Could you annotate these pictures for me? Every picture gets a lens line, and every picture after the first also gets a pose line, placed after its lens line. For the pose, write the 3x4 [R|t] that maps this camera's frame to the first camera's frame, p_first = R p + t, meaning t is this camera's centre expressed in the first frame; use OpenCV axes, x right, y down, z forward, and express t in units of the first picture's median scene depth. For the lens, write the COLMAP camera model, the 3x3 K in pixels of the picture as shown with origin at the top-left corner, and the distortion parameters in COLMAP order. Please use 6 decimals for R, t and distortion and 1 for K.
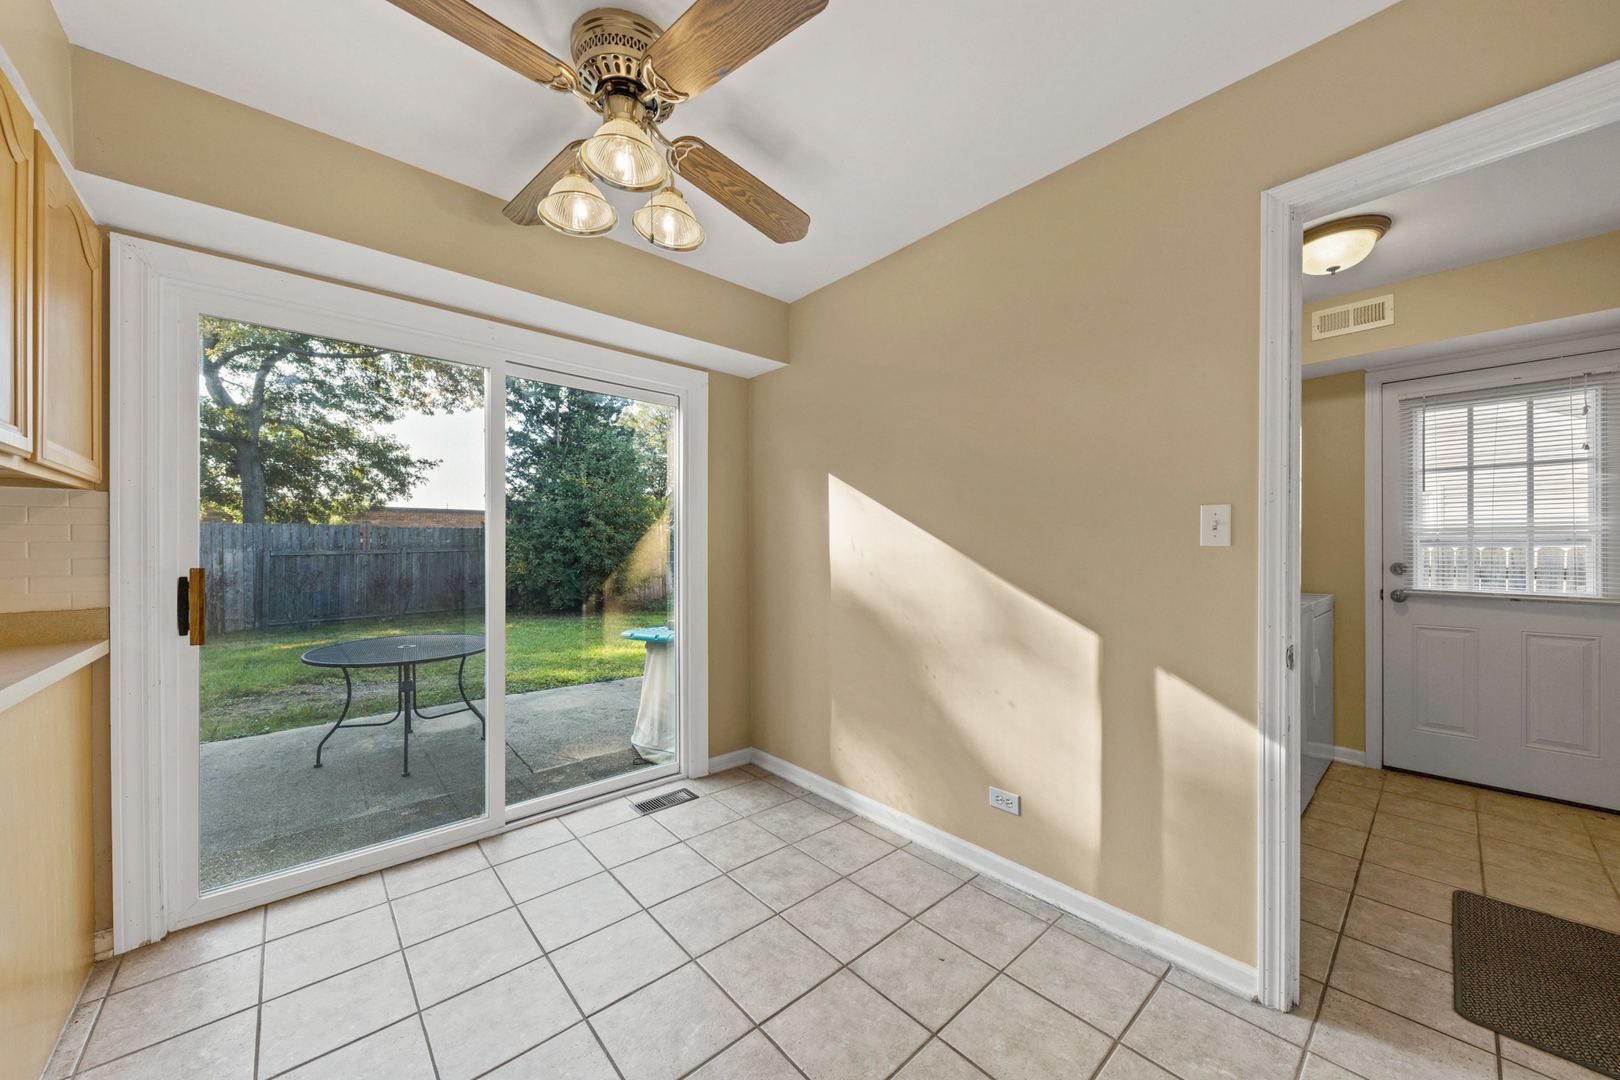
lens RADIAL K [[584.4, 0, 812.9], [0, 584.4, 545.1], [0, 0, 1]] dist [-0.002662, -0.000183]
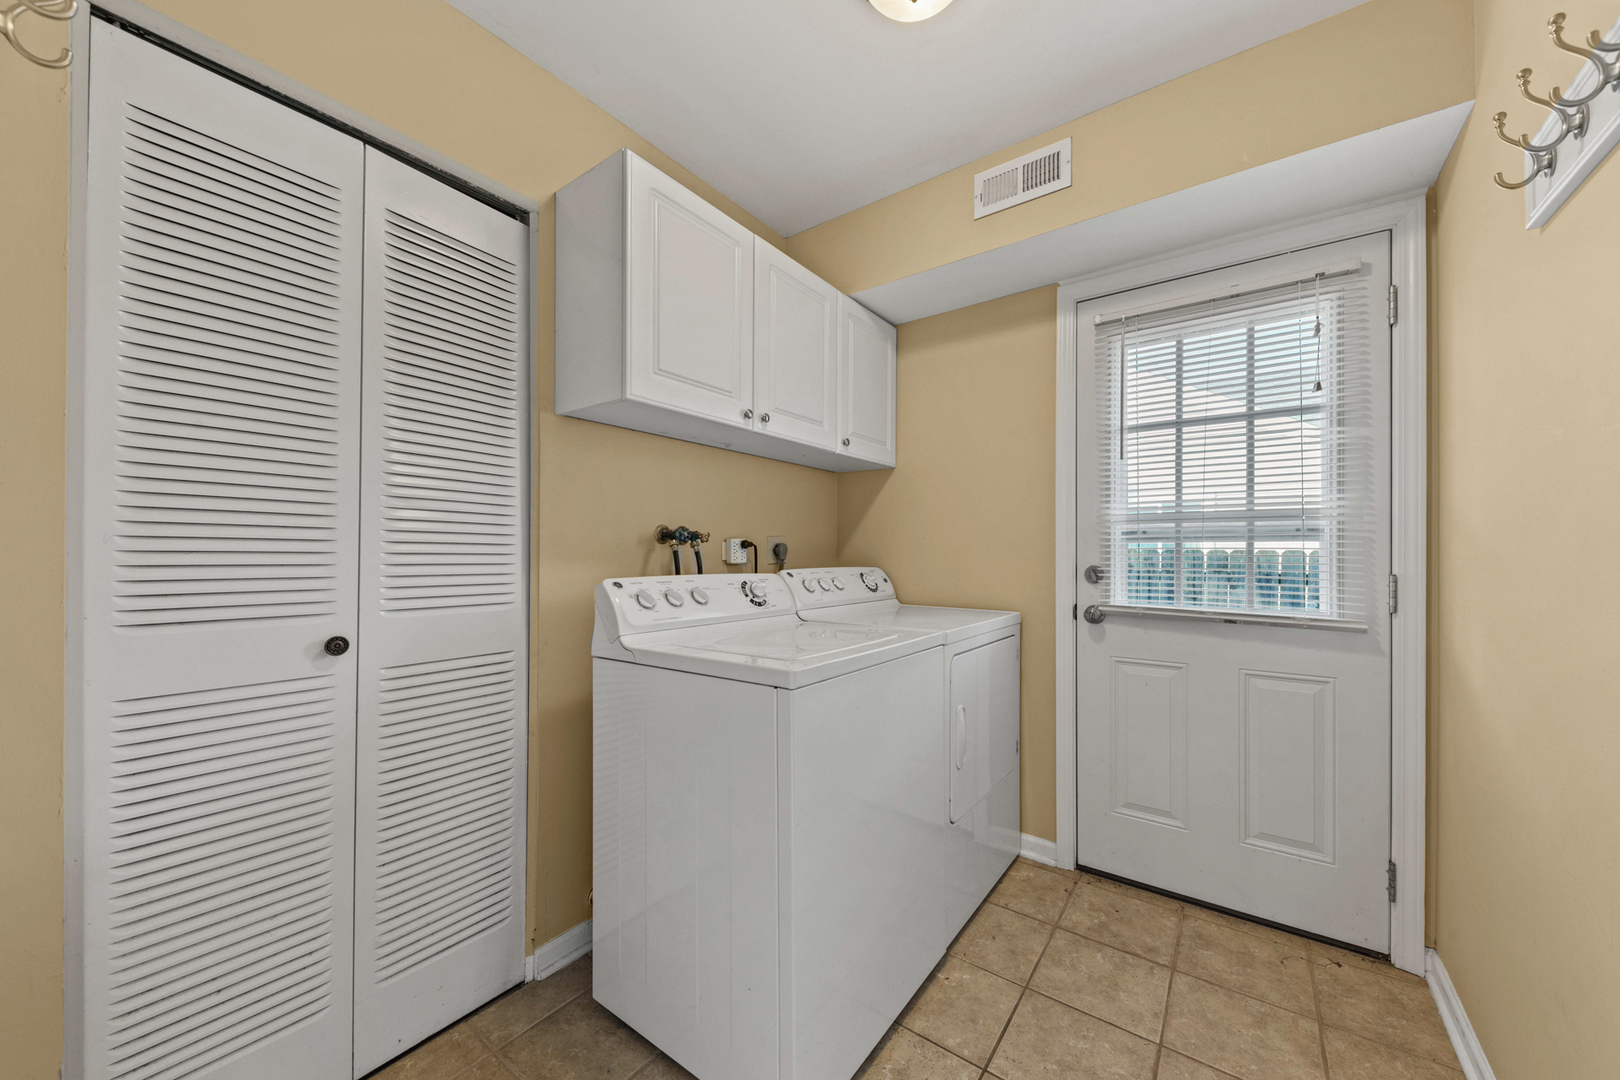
lens RADIAL K [[584.4, 0, 807.5], [0, 584.4, 550.7], [0, 0, 1]] dist [-0.002662, -0.000183]
pose [[0.980067, 0.008892, 0.198469, 0.582773], [-0.007567, 0.999944, -0.007437, 0.021966], [-0.198524, 0.005787, 0.980079, 0.430706]]
